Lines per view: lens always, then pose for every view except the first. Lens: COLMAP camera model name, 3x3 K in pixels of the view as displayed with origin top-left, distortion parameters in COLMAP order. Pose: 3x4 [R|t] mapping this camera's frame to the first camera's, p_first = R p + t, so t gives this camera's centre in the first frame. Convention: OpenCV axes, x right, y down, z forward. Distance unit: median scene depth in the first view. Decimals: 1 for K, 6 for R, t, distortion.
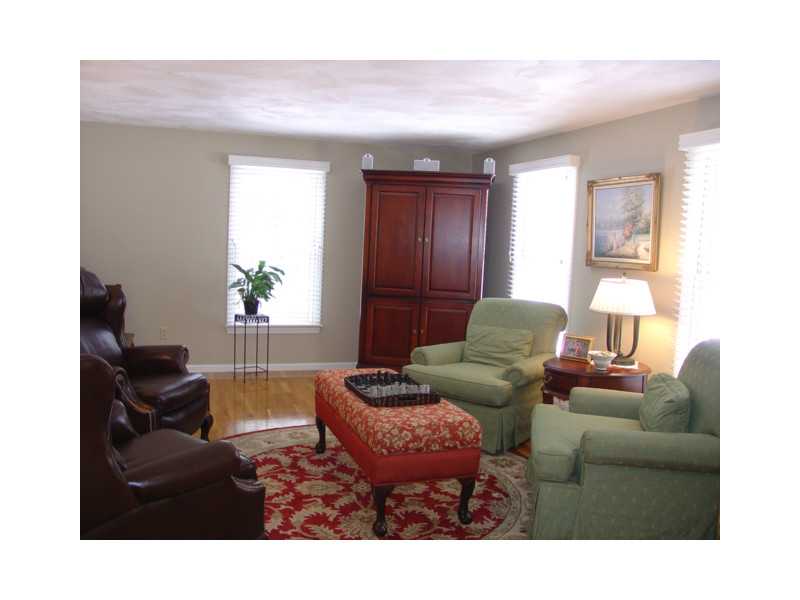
lens RADIAL K [[635.5, 0, 400.0], [0, 635.5, 300.0], [0, 0, 1]] dist [-0.127365, 0.001174]
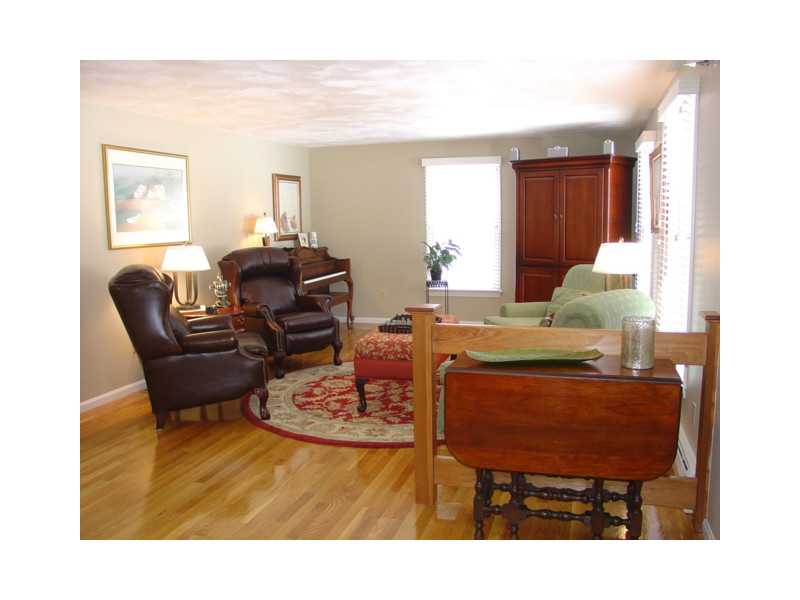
lens RADIAL K [[635.5, 0, 400.0], [0, 635.5, 300.0], [0, 0, 1]] dist [-0.127365, 0.001174]
pose [[0.809719, 0.020186, -0.586471, 0.485515], [-0.005742, 0.999633, 0.026479, 0.029485], [0.586790, -0.018073, 0.809538, -0.104487]]
